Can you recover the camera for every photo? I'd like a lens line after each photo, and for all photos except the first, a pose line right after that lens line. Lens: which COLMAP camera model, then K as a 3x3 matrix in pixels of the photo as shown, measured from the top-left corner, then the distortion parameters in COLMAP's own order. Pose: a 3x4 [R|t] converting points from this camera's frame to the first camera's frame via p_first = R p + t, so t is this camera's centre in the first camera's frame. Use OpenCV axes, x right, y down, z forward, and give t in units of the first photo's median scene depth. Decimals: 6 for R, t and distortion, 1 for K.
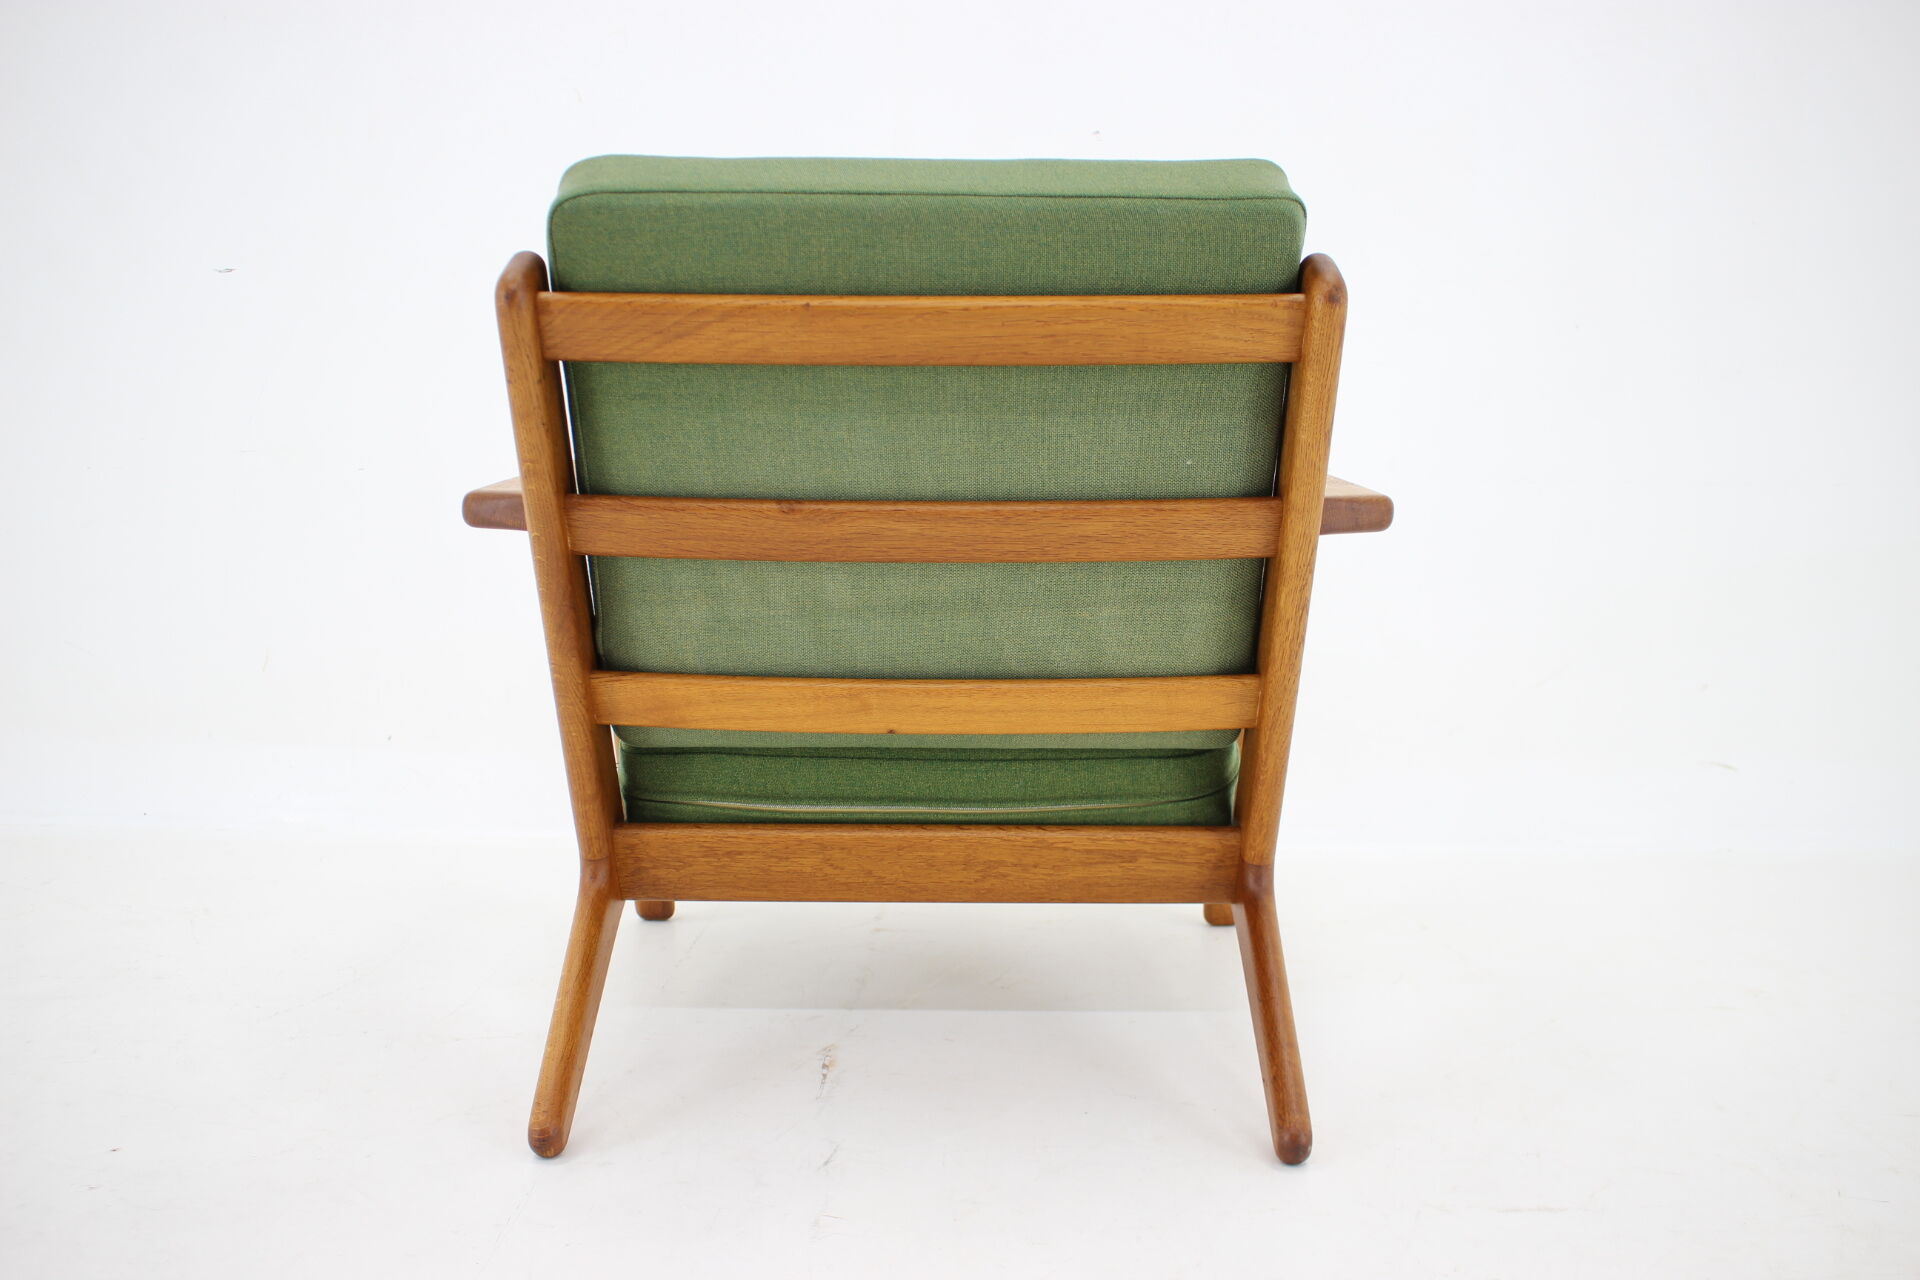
lens RADIAL K [[1732.5, 0, 966.4], [0, 1732.5, 649.2], [0, 0, 1]] dist [-0.125577, 0.007517]
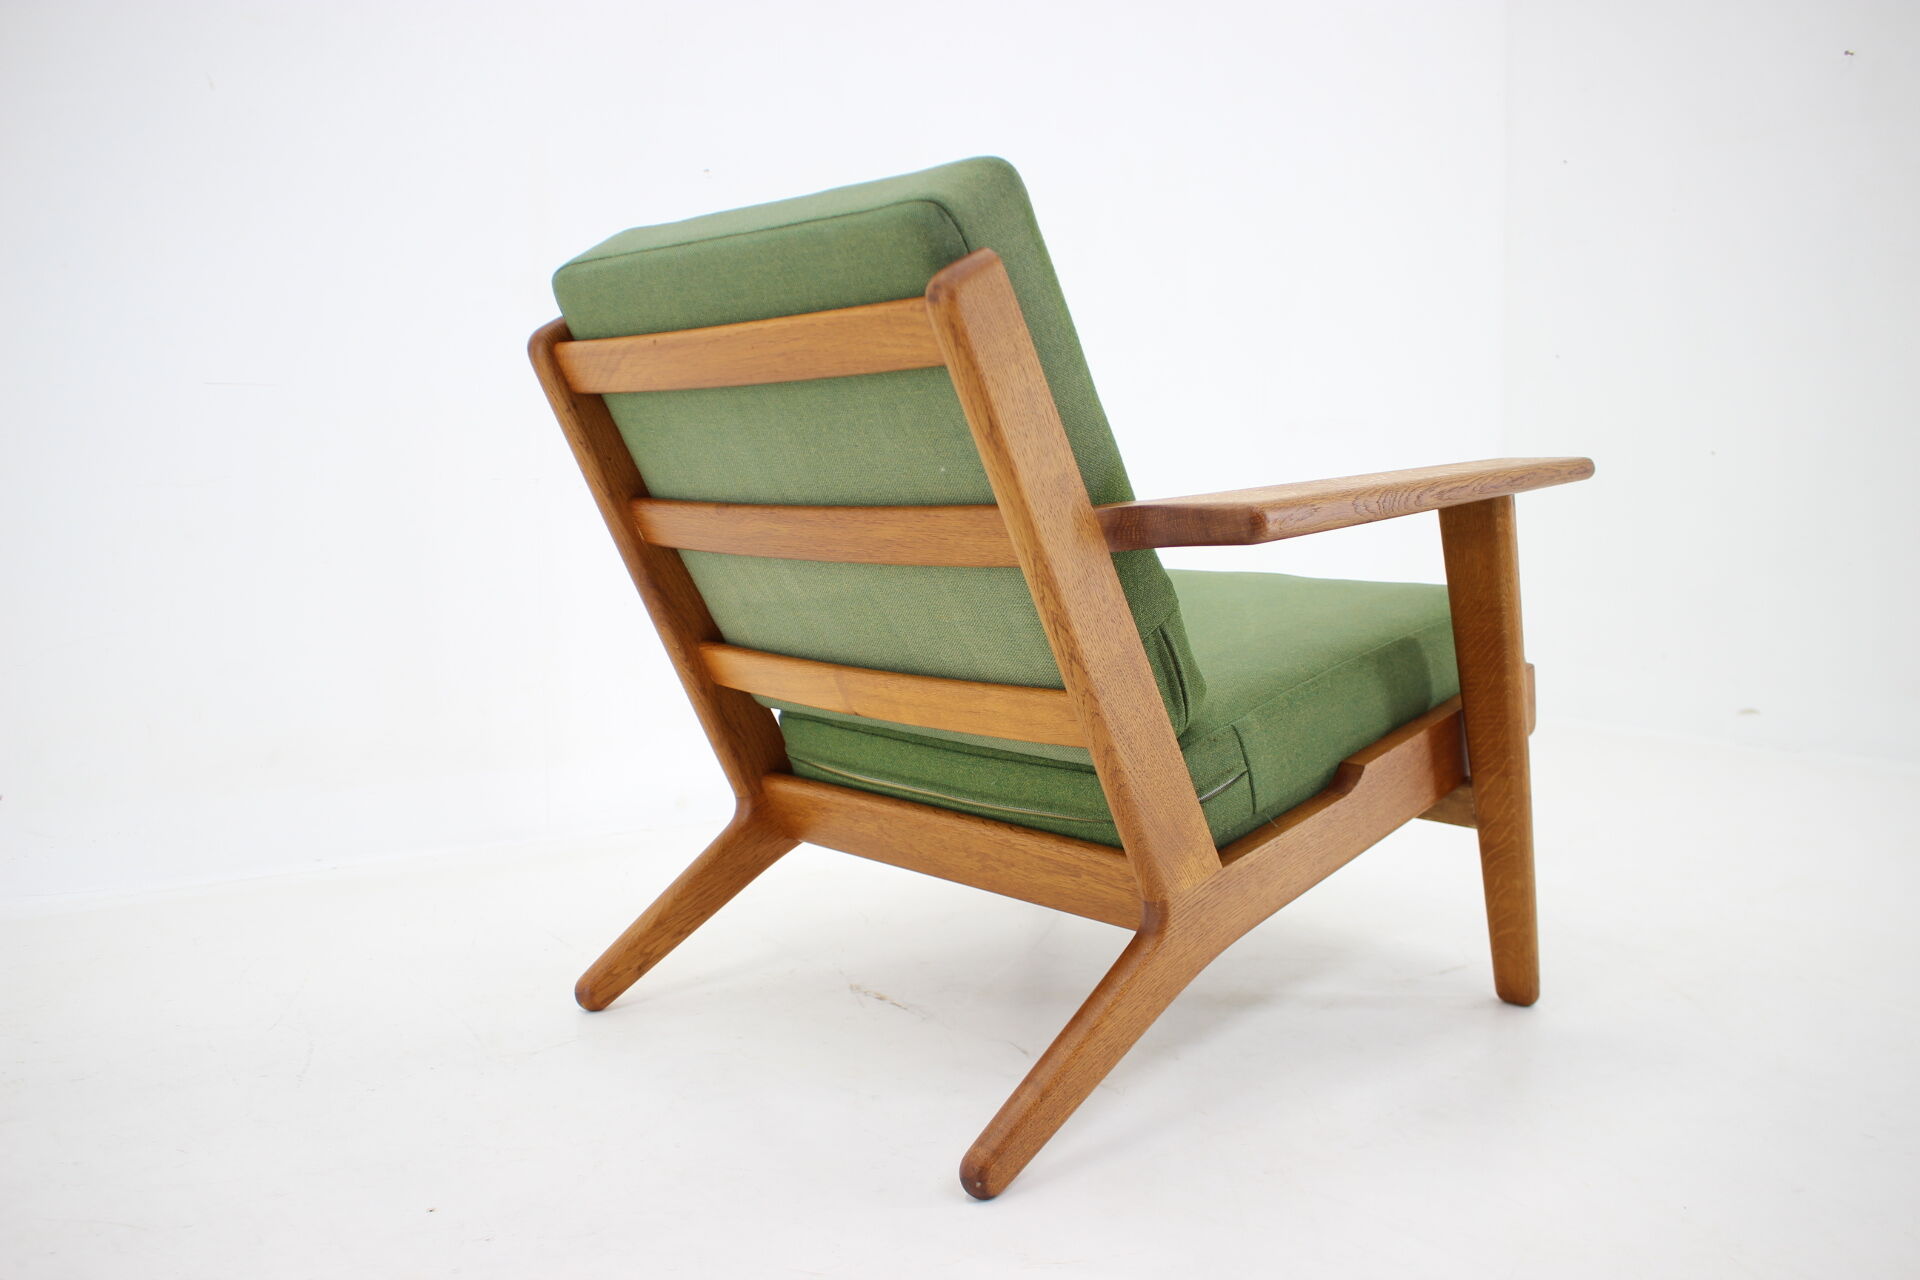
lens RADIAL K [[1637.5, 0, 950.8], [0, 1637.5, 637.4], [0, 0, 1]] dist [-0.138878, -0.000752]
pose [[0.679578, 0.068777, -0.730372, 0.810486], [-0.079754, 0.996621, 0.019641, -0.028678], [0.729255, 0.044903, 0.682767, 0.346798]]
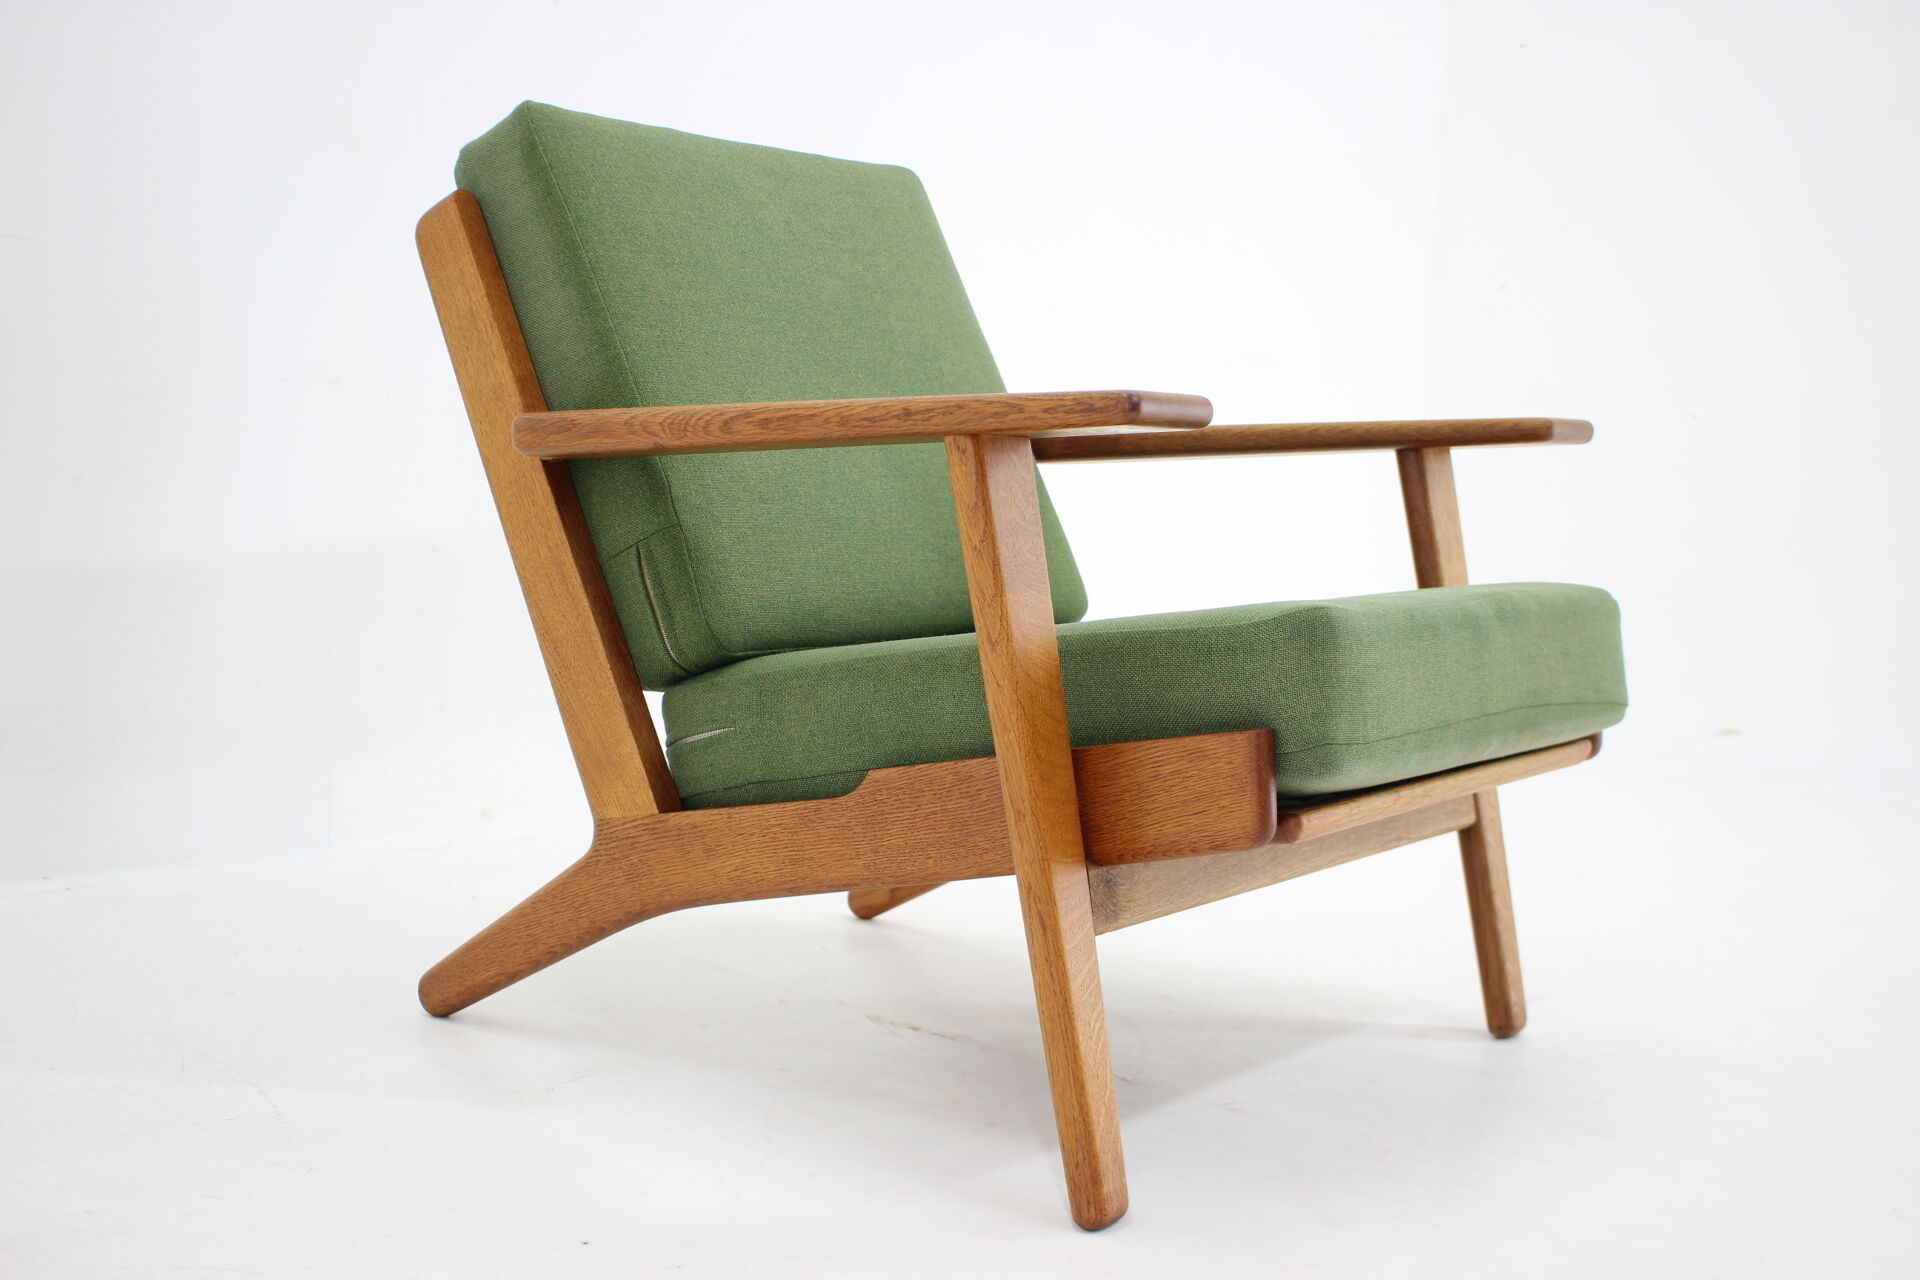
lens RADIAL K [[2432.2, 0, 956.8], [0, 2432.2, 638.9], [0, 0, 1]] dist [-0.087578, 0.000000]
pose [[-0.571103, 0.054356, -0.819077, 1.259263], [-0.143907, 0.975723, 0.165090, -0.241851], [0.808166, 0.212154, -0.549416, 2.106536]]
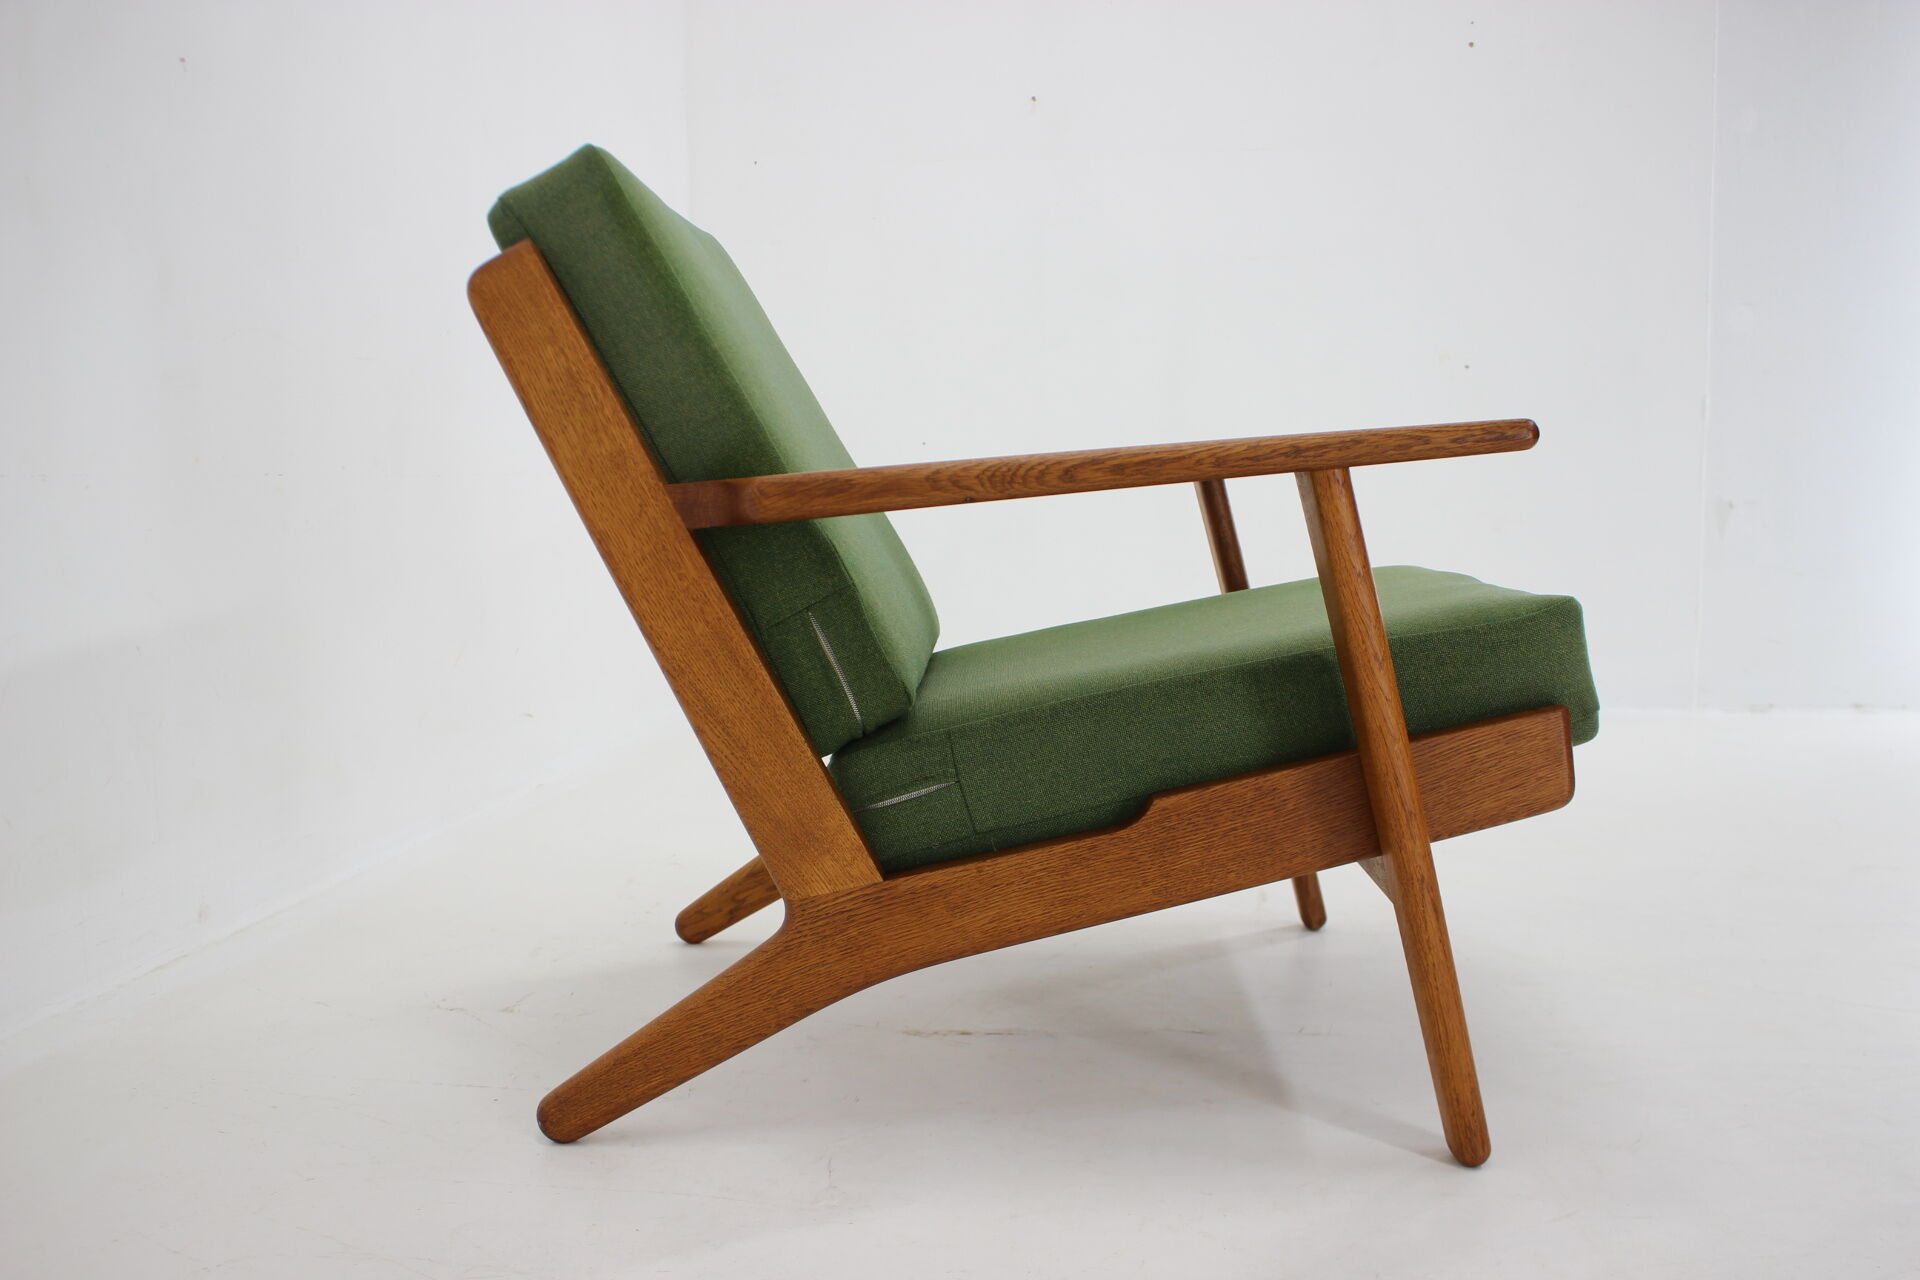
lens RADIAL K [[1732.5, 0, 964.6], [0, 1732.5, 660.3], [0, 0, 1]] dist [-0.125577, 0.007517]
pose [[0.009359, 0.110300, -0.993854, 1.163971], [-0.107866, 0.988210, 0.108658, -0.116525], [0.994121, 0.106187, 0.021147, 1.201198]]
